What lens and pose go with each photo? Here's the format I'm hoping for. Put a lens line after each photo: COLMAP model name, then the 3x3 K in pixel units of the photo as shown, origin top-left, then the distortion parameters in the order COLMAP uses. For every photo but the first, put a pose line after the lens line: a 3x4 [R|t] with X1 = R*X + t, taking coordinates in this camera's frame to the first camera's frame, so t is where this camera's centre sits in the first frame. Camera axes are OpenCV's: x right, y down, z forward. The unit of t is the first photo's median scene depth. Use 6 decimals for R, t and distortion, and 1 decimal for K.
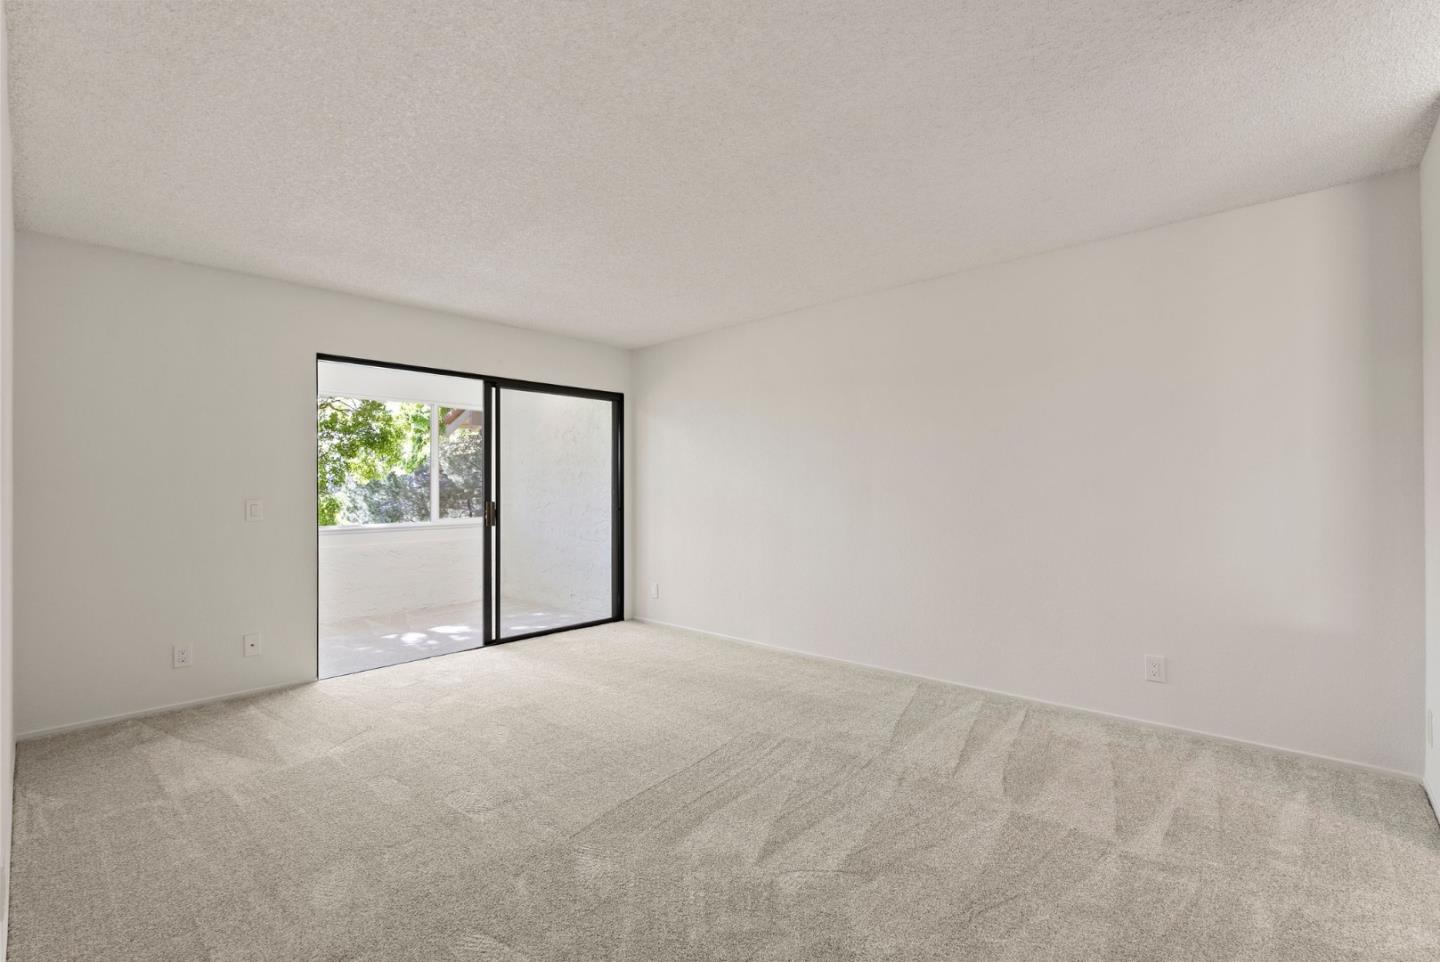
lens RADIAL K [[633.6, 0, 719.4], [0, 633.6, 483.1], [0, 0, 1]] dist [0.000192, -0.000067]
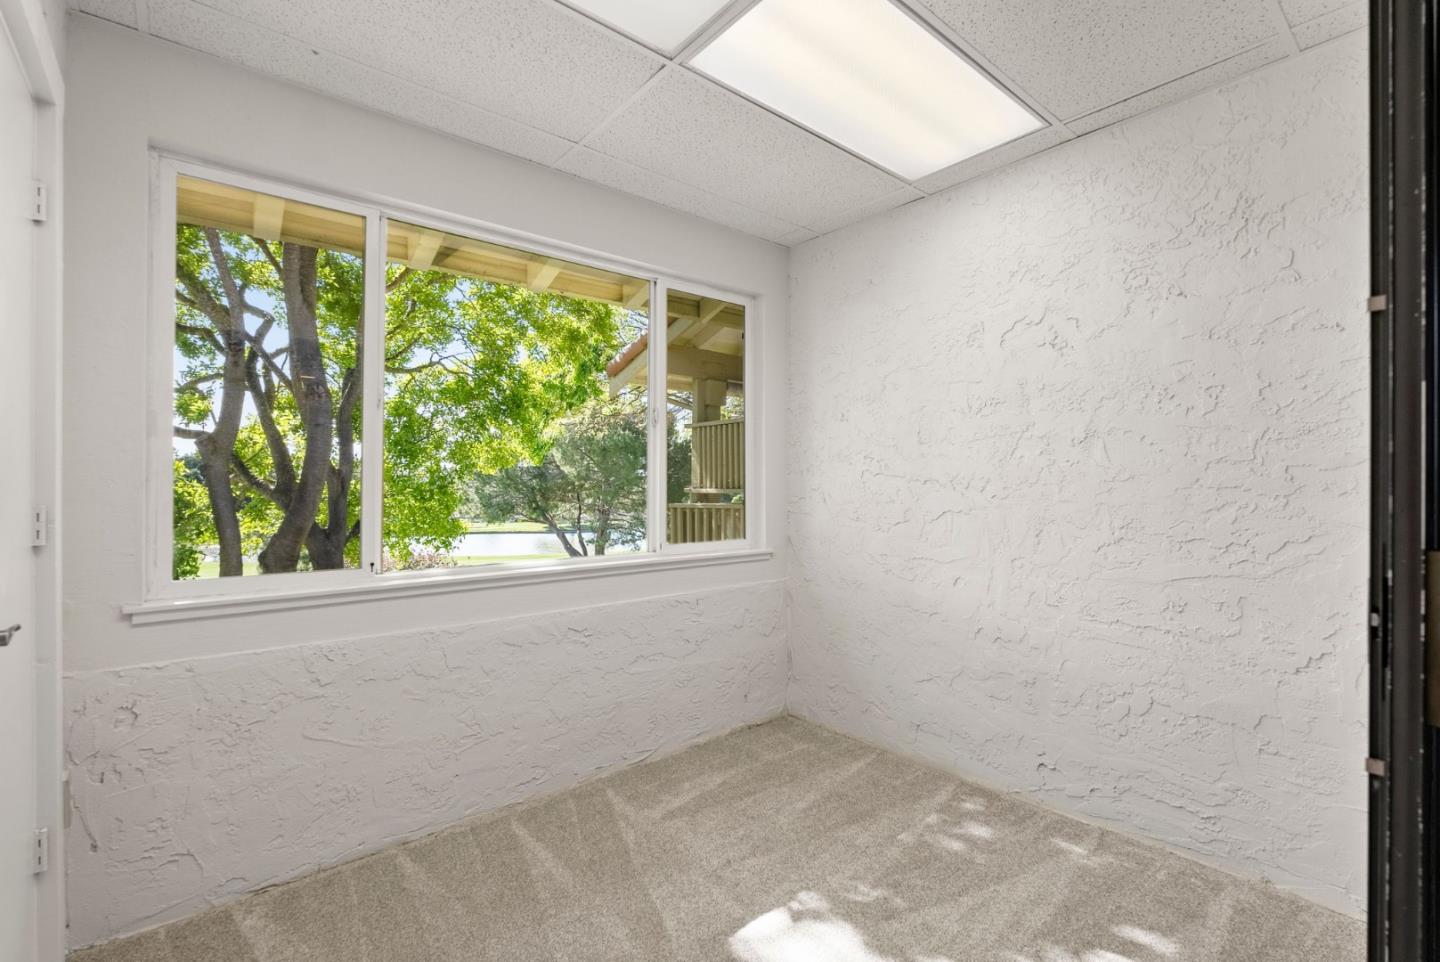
lens RADIAL K [[633.6, 0, 719.9], [0, 633.6, 482.4], [0, 0, 1]] dist [0.000192, -0.000067]
pose [[0.990588, 0.005540, -0.136764, -0.060589], [-0.004766, 0.999971, 0.005986, 0.004154], [0.136793, -0.005278, 0.990586, 0.094043]]
